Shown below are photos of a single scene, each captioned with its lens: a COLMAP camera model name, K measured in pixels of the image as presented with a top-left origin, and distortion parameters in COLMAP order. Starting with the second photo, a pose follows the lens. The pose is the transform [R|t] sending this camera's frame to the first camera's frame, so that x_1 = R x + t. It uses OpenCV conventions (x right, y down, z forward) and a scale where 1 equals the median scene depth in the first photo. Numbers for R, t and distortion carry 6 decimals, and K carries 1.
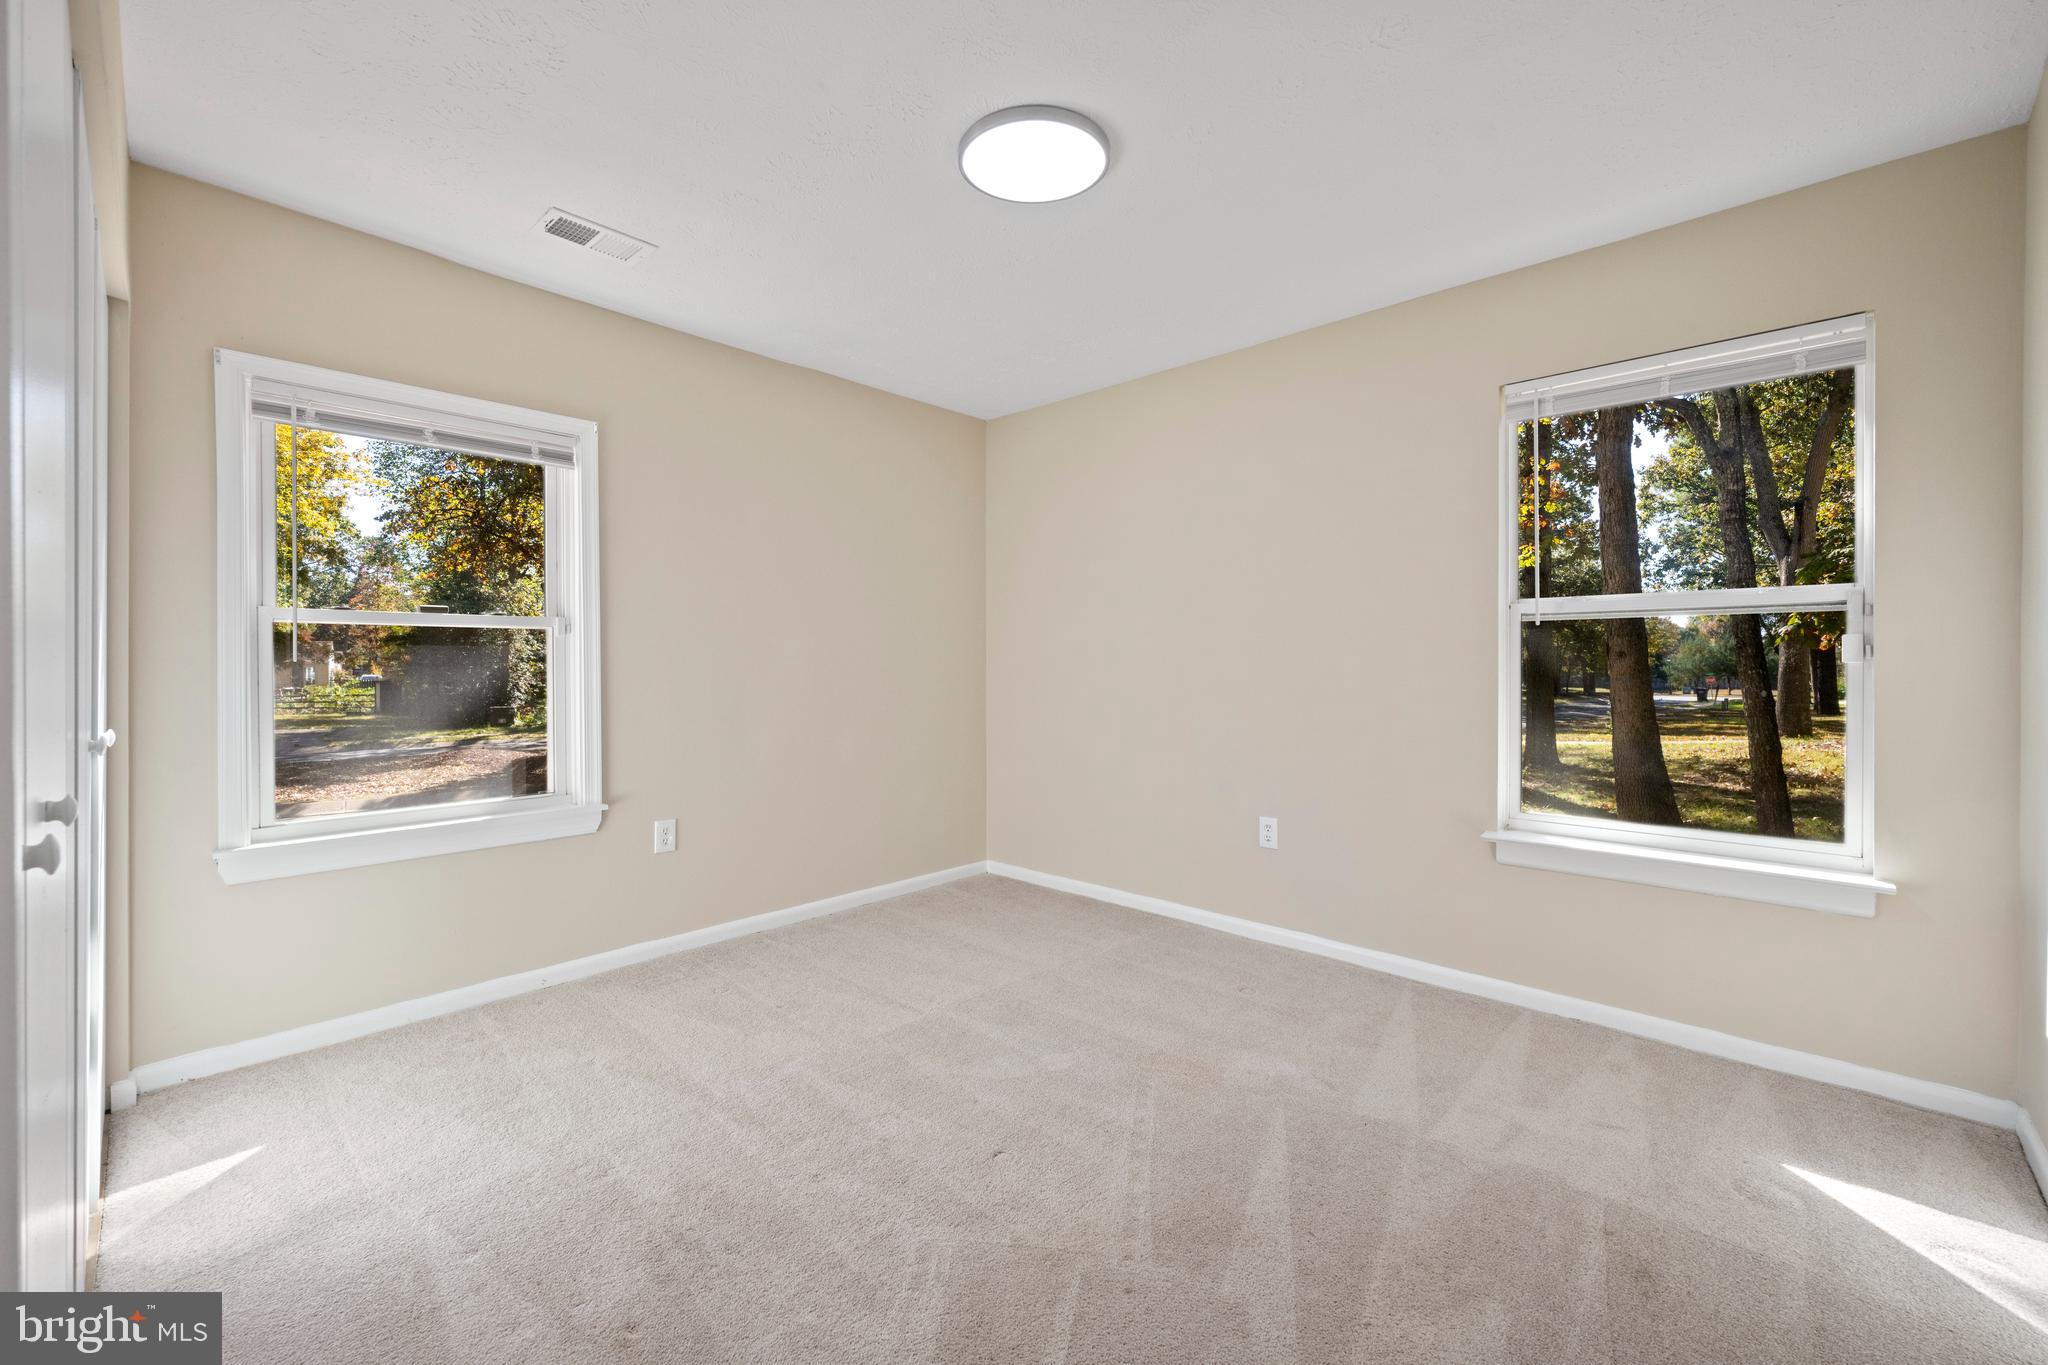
lens RADIAL K [[831.5, 0, 1030.1], [0, 831.5, 676.7], [0, 0, 1]] dist [-0.002083, -0.000092]
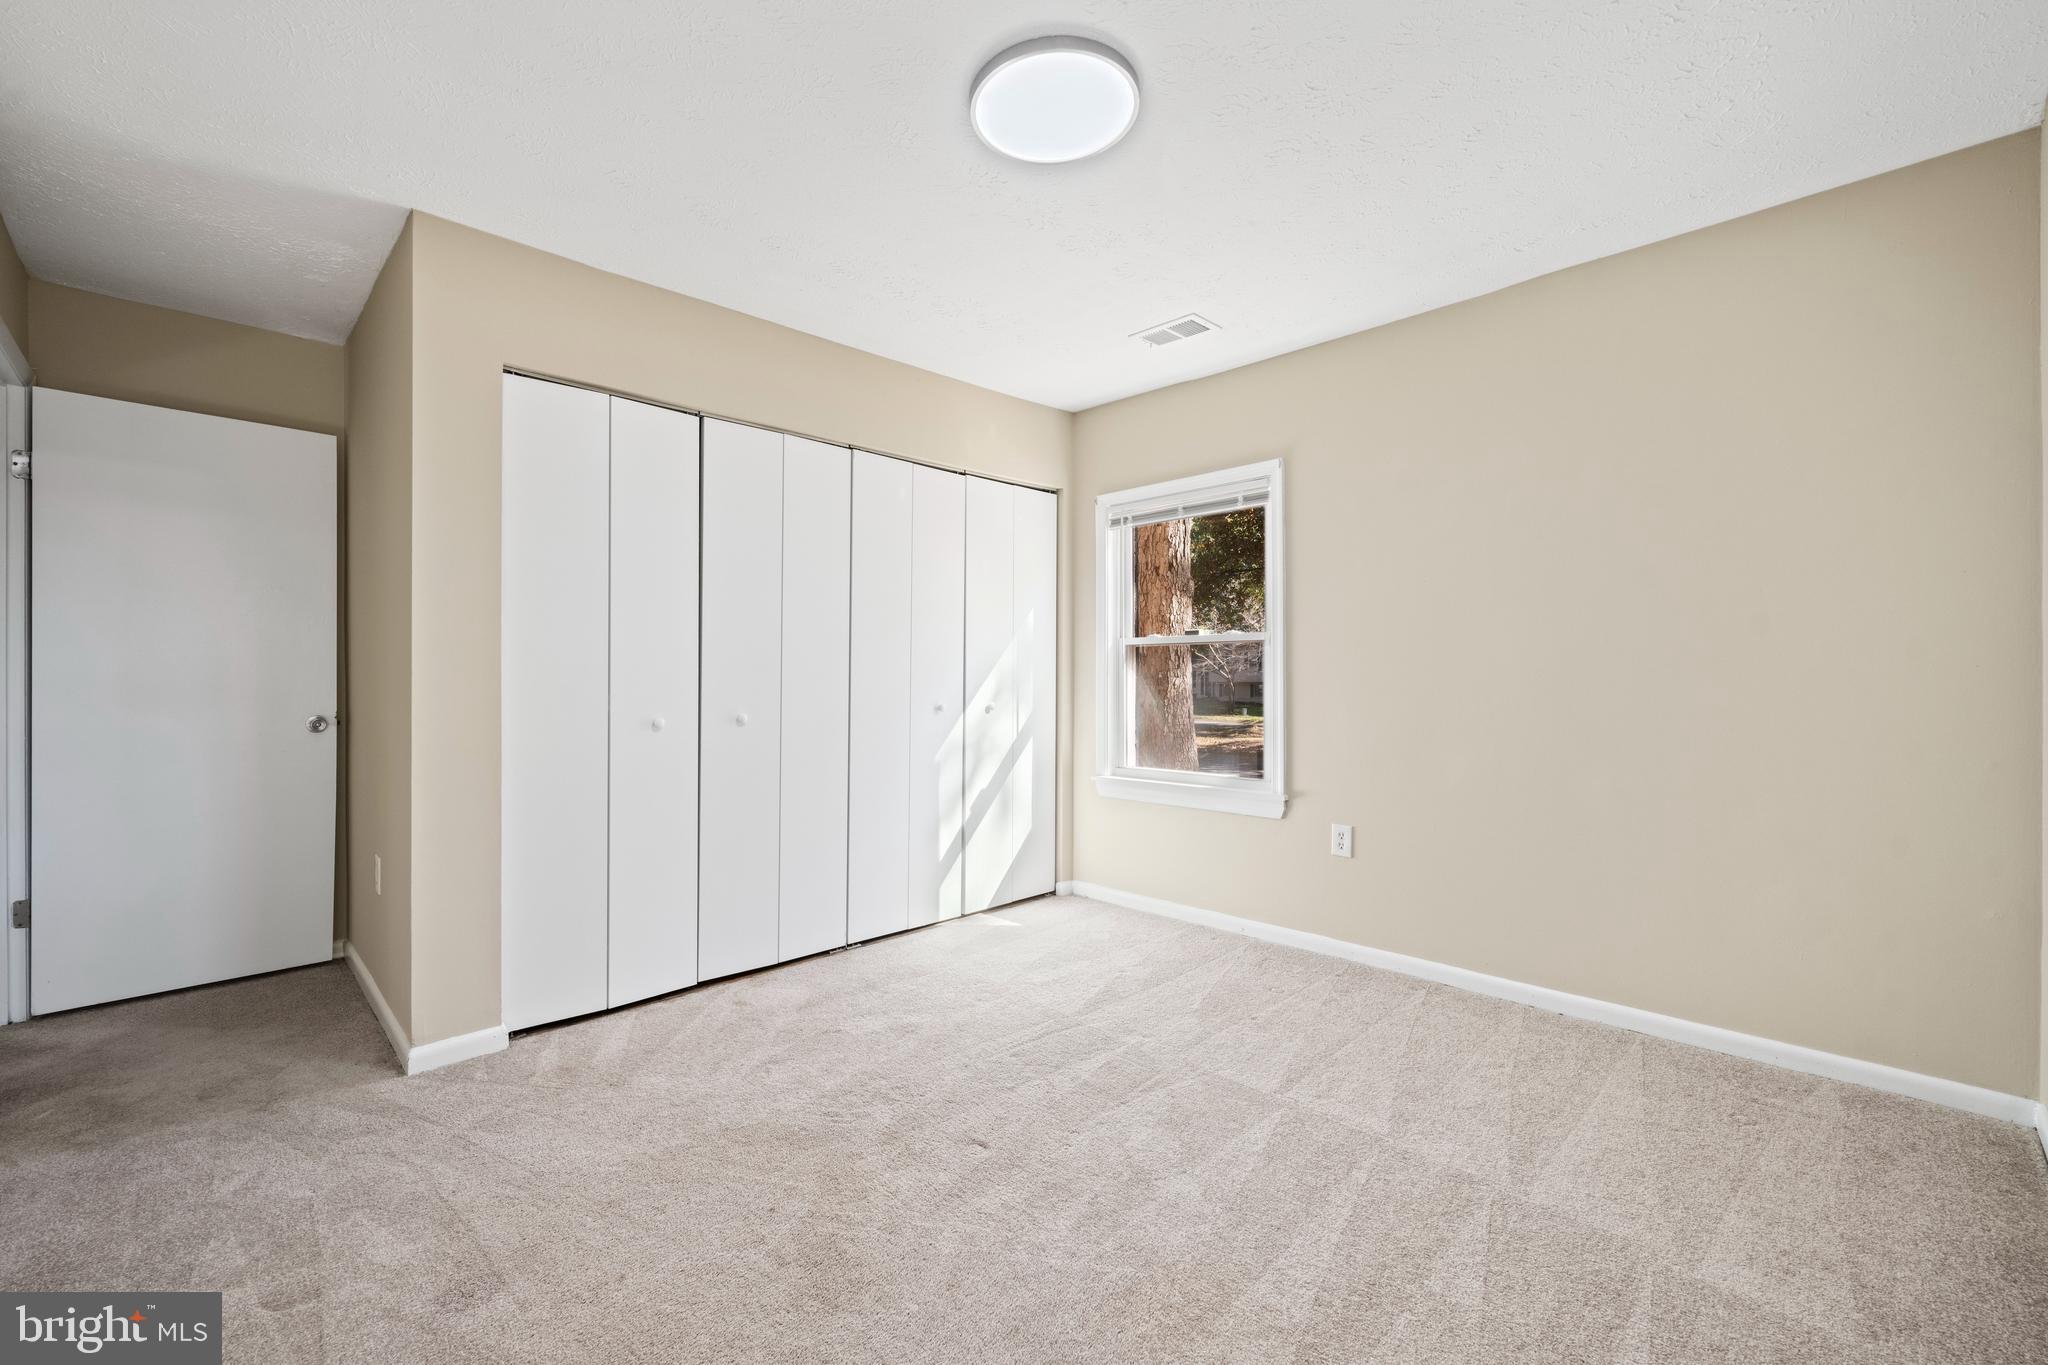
lens RADIAL K [[831.5, 0, 1030.1], [0, 831.5, 676.7], [0, 0, 1]] dist [-0.002083, -0.000092]
pose [[-0.033563, -0.002000, -0.999435, 0.644204], [-0.016670, 0.999860, -0.001441, 0.000681], [0.999298, 0.016612, -0.033592, 0.715813]]
